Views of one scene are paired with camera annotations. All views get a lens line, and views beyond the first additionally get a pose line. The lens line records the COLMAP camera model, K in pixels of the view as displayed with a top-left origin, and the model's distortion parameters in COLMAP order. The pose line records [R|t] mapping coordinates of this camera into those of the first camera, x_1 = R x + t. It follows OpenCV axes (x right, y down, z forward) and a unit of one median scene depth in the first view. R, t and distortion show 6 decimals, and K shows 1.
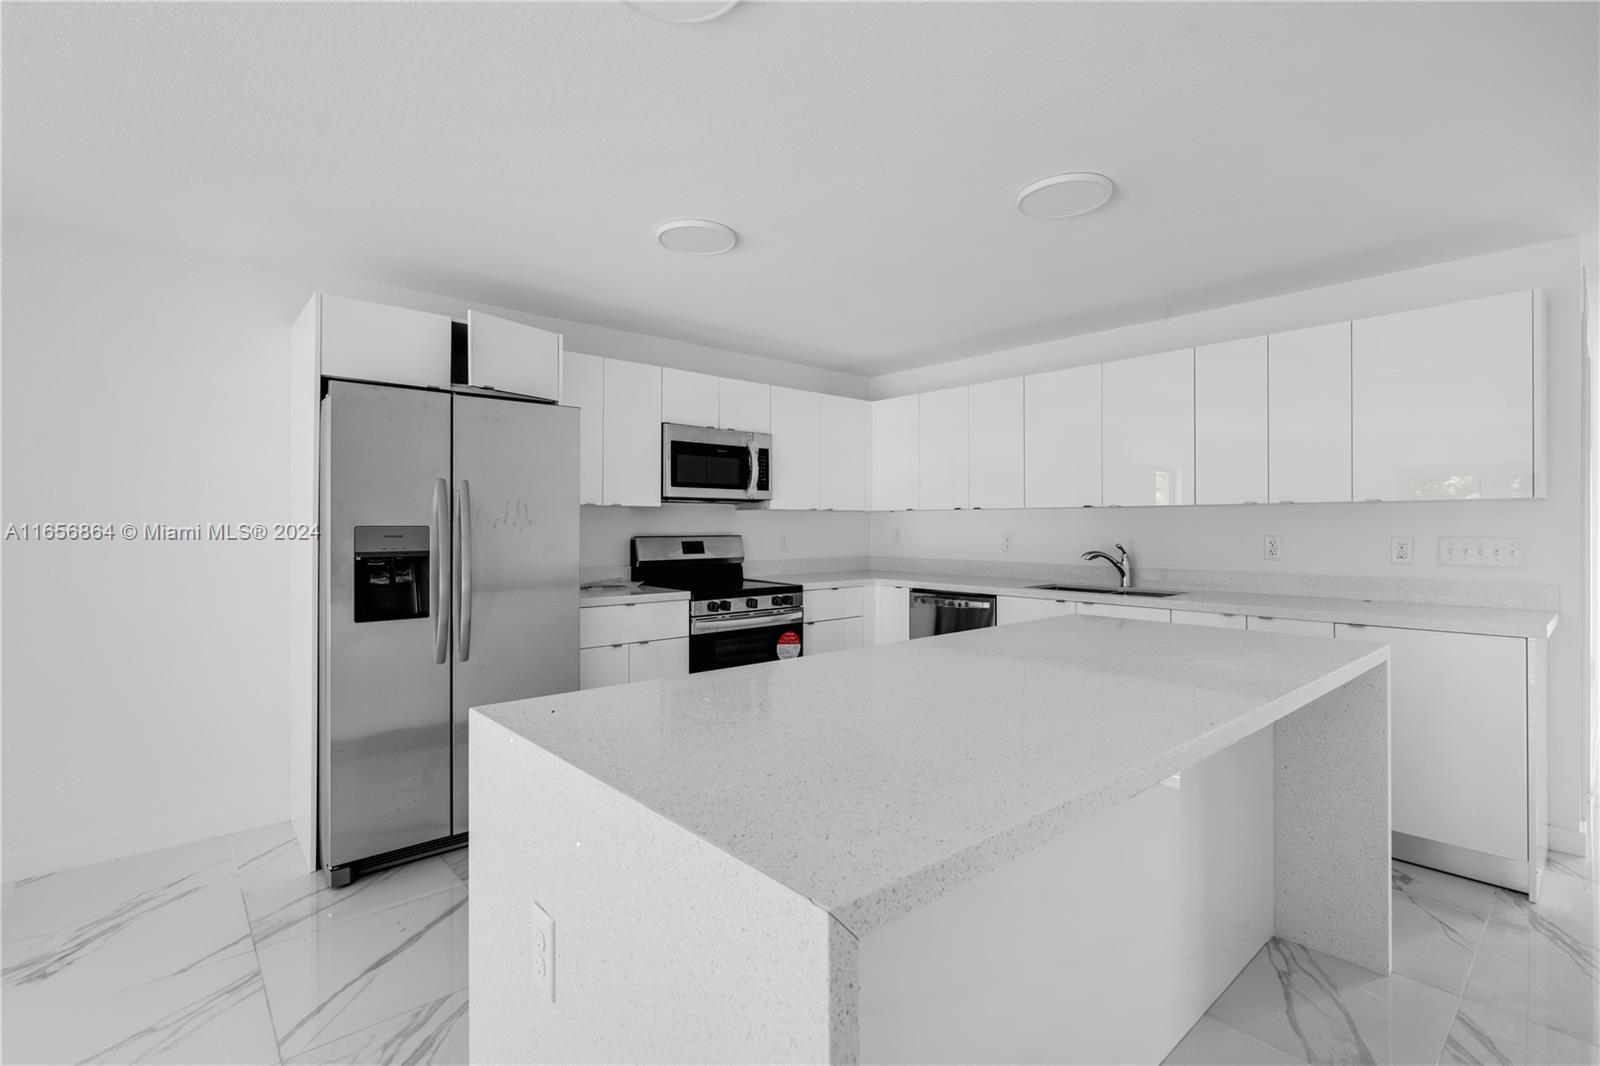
lens RADIAL K [[722.5, 0, 786.7], [0, 722.5, 522.4], [0, 0, 1]] dist [0.000832, 0.000565]
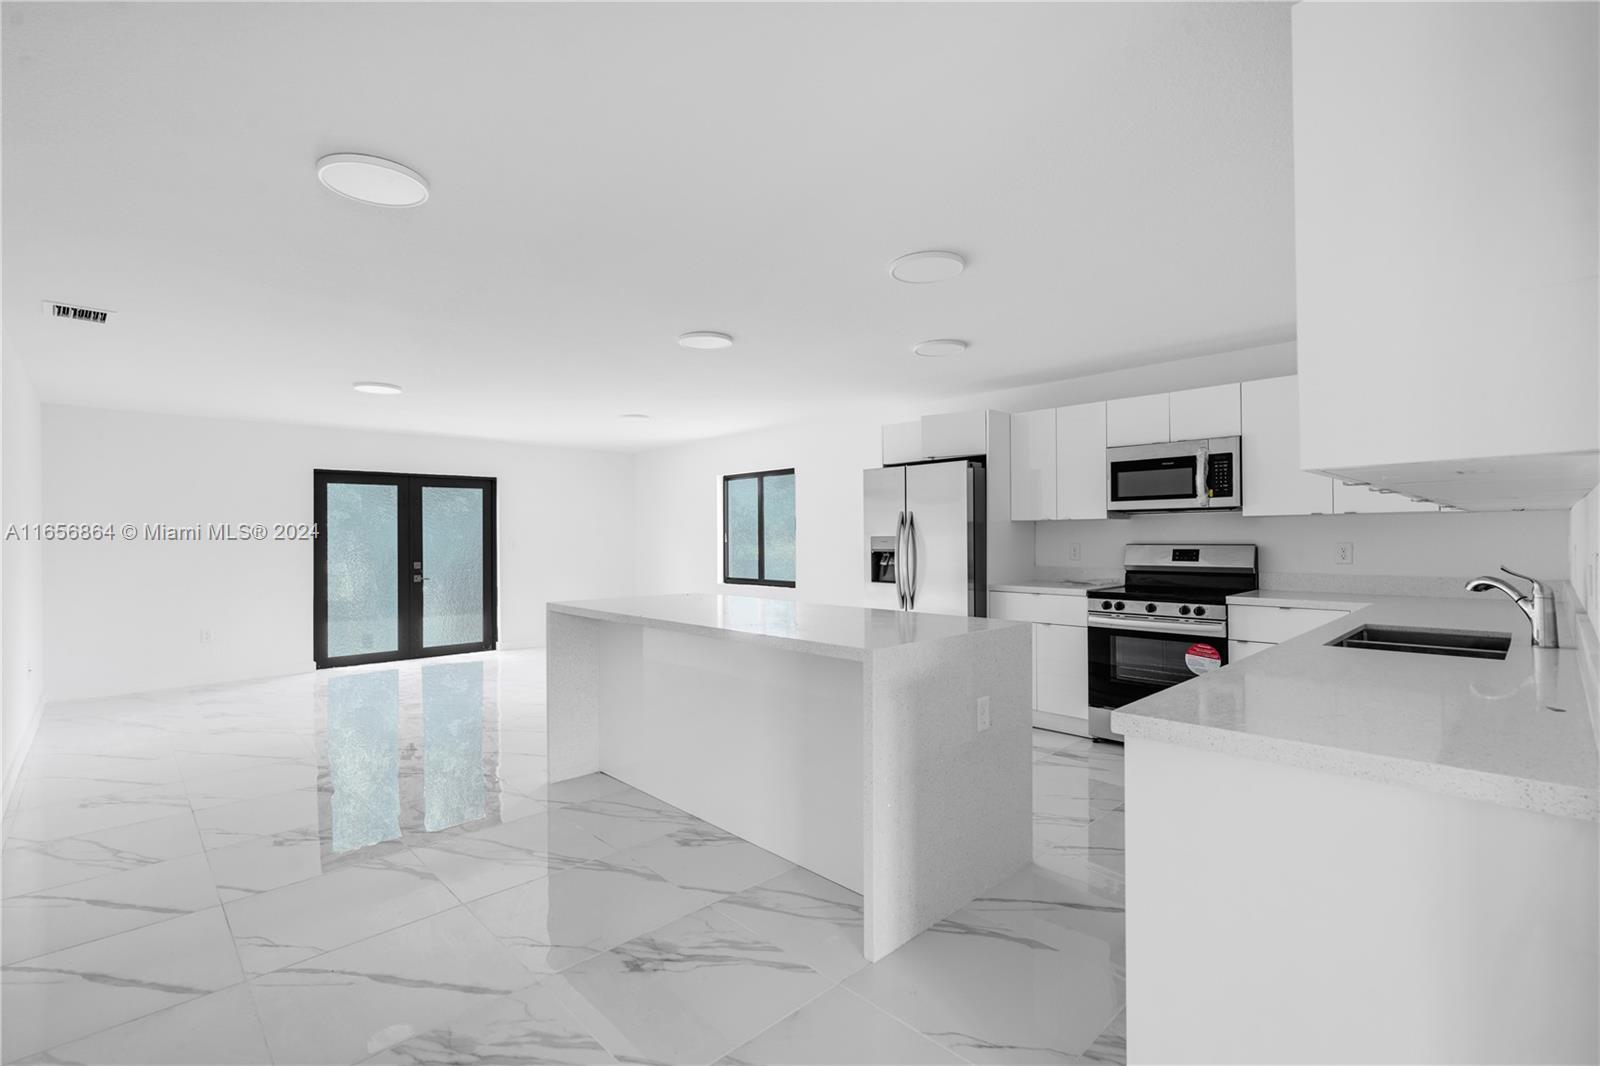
lens RADIAL K [[736.8, 0, 787.2], [0, 736.8, 532.9], [0, 0, 1]] dist [-0.001398, 0.000040]
pose [[0.038278, -0.006057, -0.999249, 0.969425], [0.012158, 0.999910, -0.005595, 0.001383], [0.999193, -0.011935, 0.038348, 0.409408]]
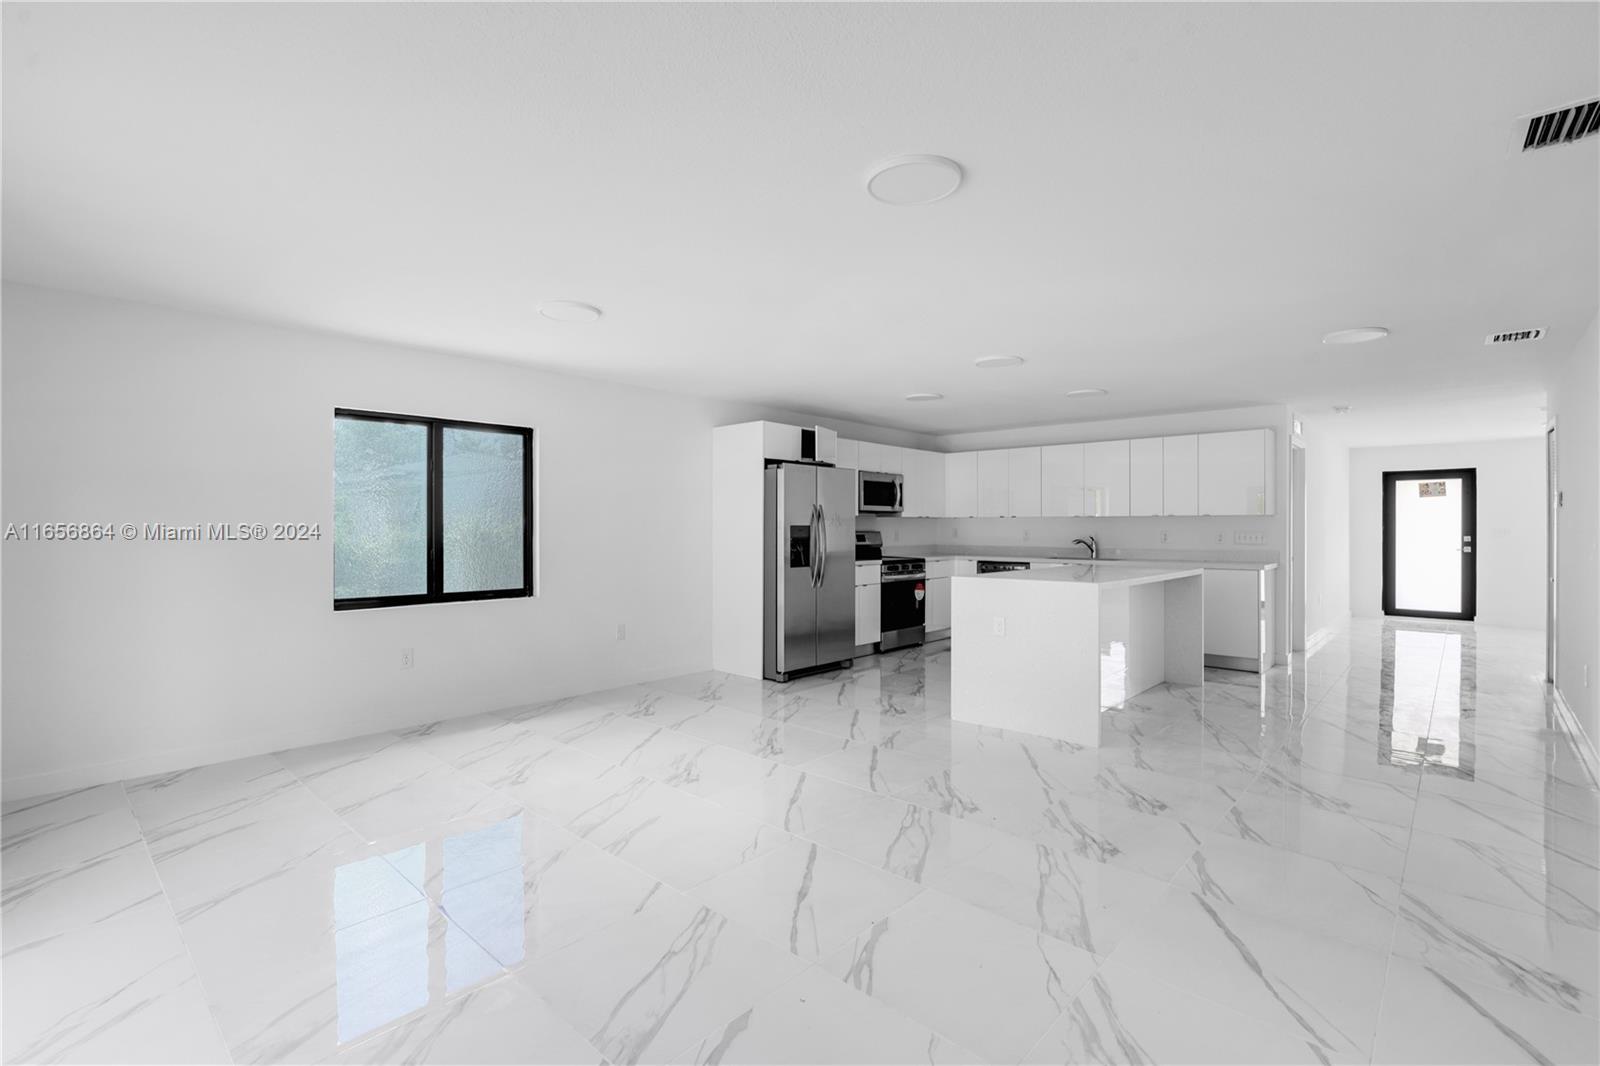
lens RADIAL K [[712.5, 0, 793.1], [0, 712.5, 530.6], [0, 0, 1]] dist [-0.001596, -0.000452]
pose [[0.994223, 0.000091, 0.107337, -0.515813], [-0.001079, 0.999958, 0.009147, -0.000294], [-0.107332, -0.009210, 0.994181, -0.776987]]
